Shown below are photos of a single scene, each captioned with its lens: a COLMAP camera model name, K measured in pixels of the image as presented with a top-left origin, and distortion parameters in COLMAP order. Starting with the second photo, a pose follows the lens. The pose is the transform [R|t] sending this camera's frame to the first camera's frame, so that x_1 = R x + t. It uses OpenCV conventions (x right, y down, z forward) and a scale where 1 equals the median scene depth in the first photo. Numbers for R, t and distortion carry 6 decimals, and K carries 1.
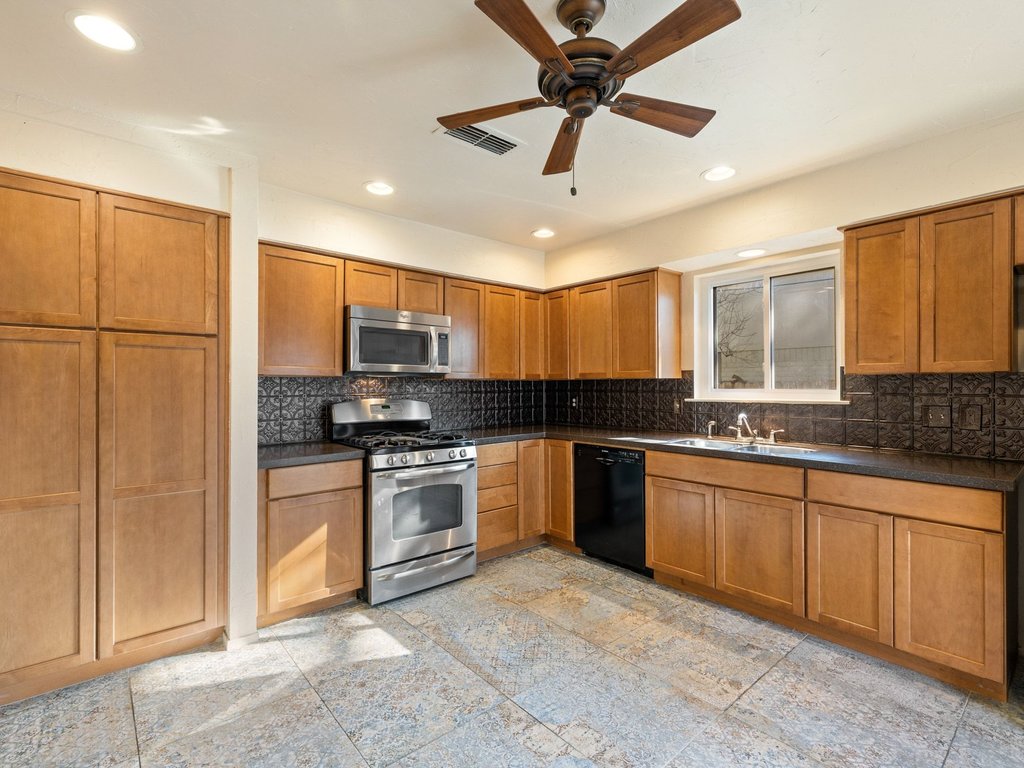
lens RADIAL K [[486.1, 0, 497.5], [0, 486.1, 384.9], [0, 0, 1]] dist [0.000804, 0.000183]
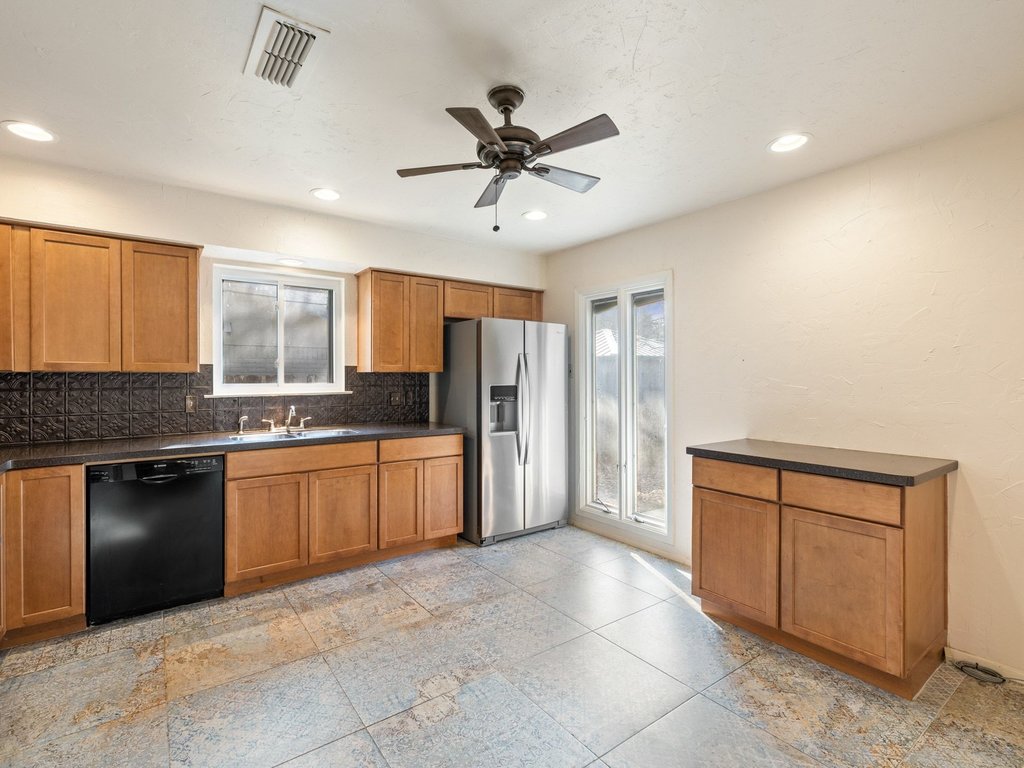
lens RADIAL K [[470.0, 0, 508.5], [0, 470.0, 378.5], [0, 0, 1]] dist [-0.000524, 0.000171]
pose [[0.074118, 0.001741, 0.997248, -0.590065], [0.004400, 0.999988, -0.002073, 0.001931], [-0.997240, 0.004541, 0.074109, 0.479175]]
